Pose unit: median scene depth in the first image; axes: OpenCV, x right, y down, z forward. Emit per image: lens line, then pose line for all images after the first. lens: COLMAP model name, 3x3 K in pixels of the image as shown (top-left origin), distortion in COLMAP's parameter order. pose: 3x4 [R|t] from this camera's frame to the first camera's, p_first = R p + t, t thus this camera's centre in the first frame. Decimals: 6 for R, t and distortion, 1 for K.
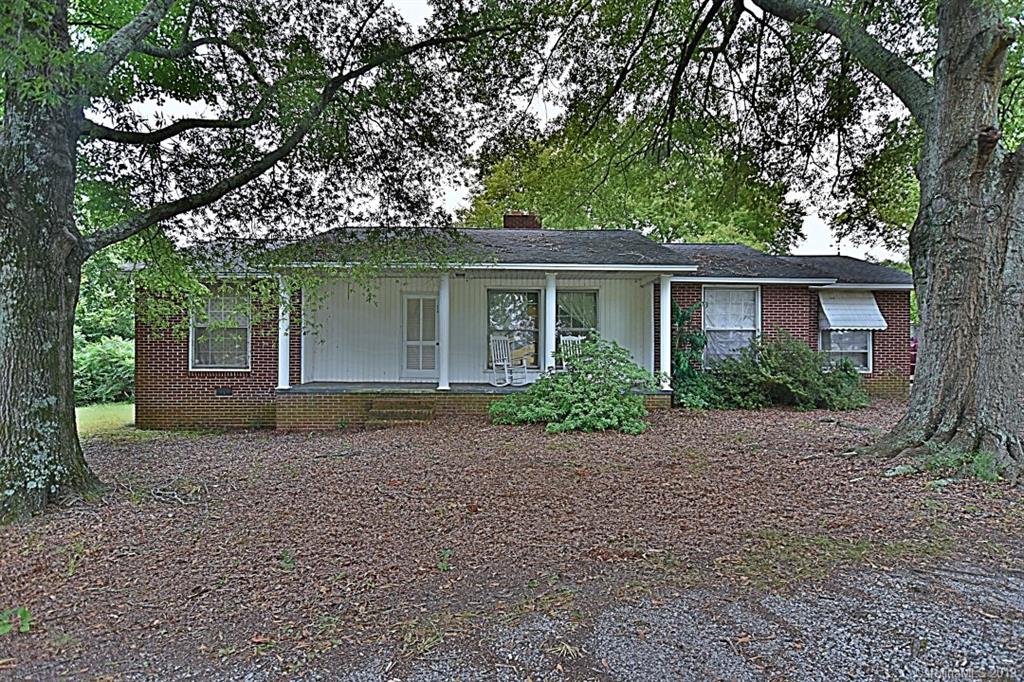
lens RADIAL K [[579.2, 0, 512.0], [0, 579.2, 341.0], [0, 0, 1]] dist [-0.000871, 0.000100]
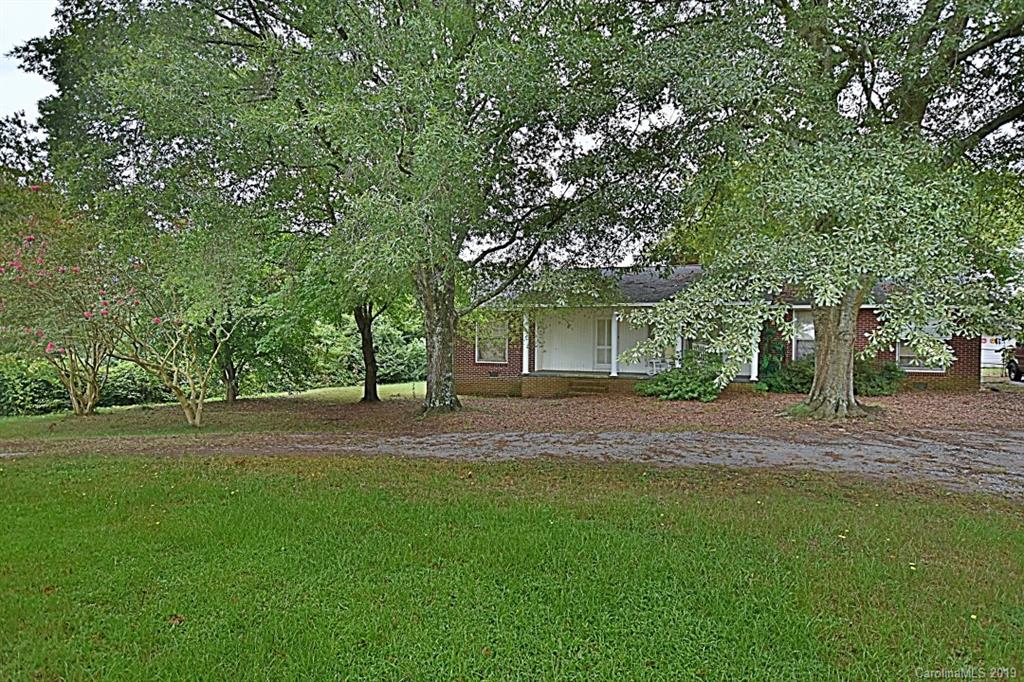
lens RADIAL K [[610.3, 0, 512.0], [0, 610.3, 341.0], [0, 0, 1]] dist [0.000096, 0.000057]
pose [[0.924216, 0.002749, -0.381859, 0.290742], [0.004341, 0.999834, 0.017705, -0.052252], [0.381845, -0.018021, 0.924051, -0.766972]]
